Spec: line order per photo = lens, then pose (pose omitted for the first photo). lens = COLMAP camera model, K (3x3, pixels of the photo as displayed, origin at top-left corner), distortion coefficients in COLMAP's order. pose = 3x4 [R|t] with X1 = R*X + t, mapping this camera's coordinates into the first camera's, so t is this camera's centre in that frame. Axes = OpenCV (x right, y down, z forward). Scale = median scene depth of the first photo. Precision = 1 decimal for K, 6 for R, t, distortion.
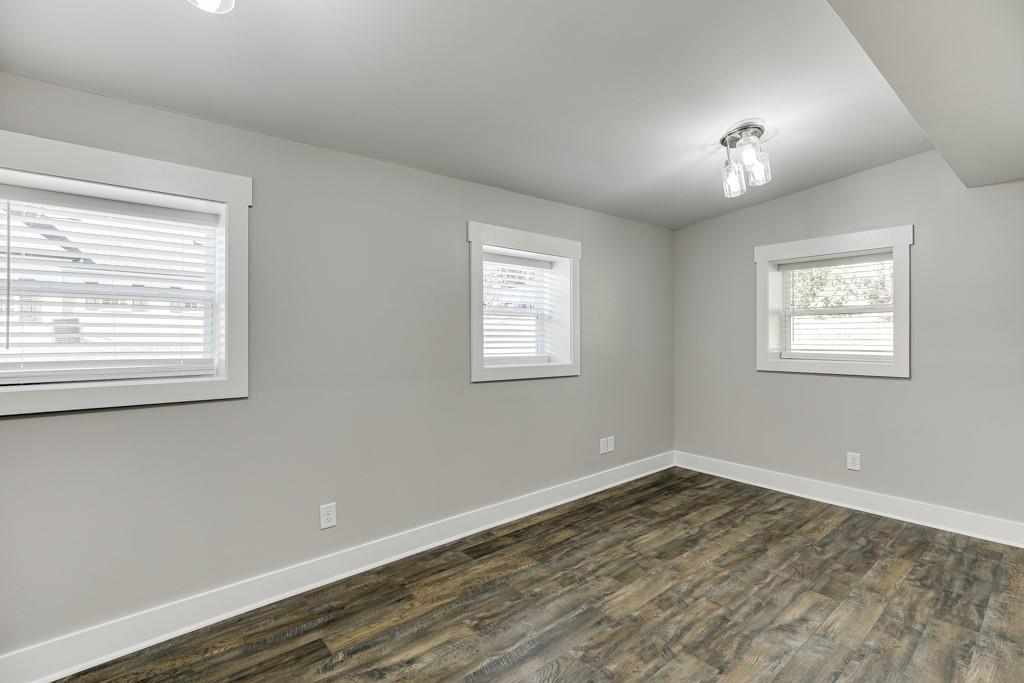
lens RADIAL K [[480.6, 0, 552.6], [0, 480.6, 341.8], [0, 0, 1]] dist [-0.000302, 0.001058]
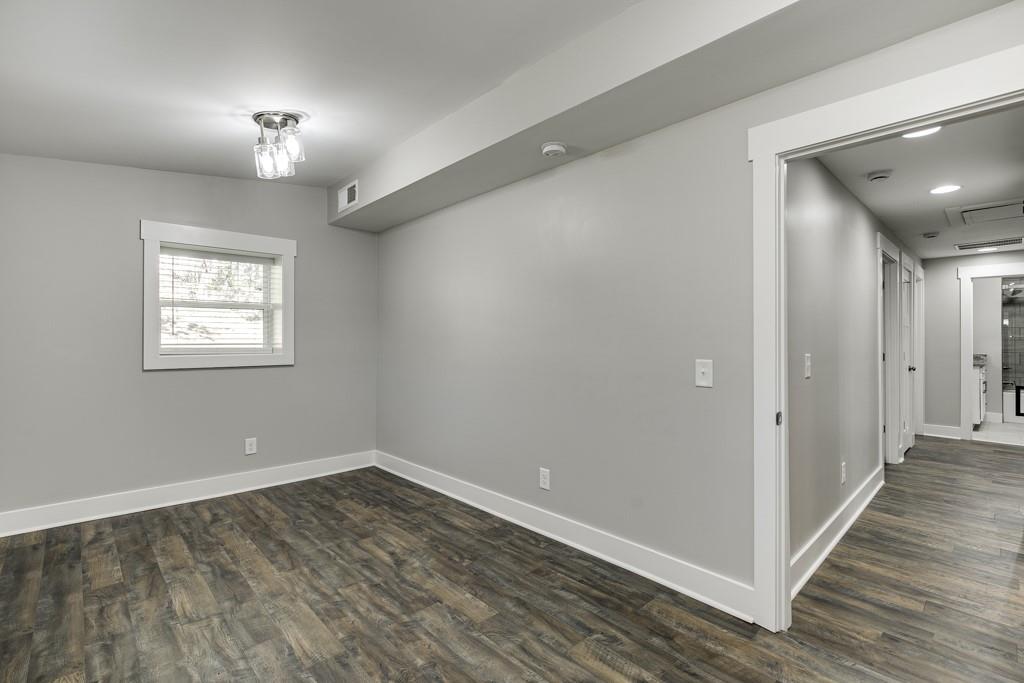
lens RADIAL K [[468.2, 0, 513.2], [0, 468.2, 334.4], [0, 0, 1]] dist [-0.012183, 0.008455]
pose [[-0.012571, 0.005342, 0.999907, -0.539326], [0.007117, 0.999961, -0.005253, 0.008852], [-0.999896, 0.007051, -0.012609, 0.526282]]
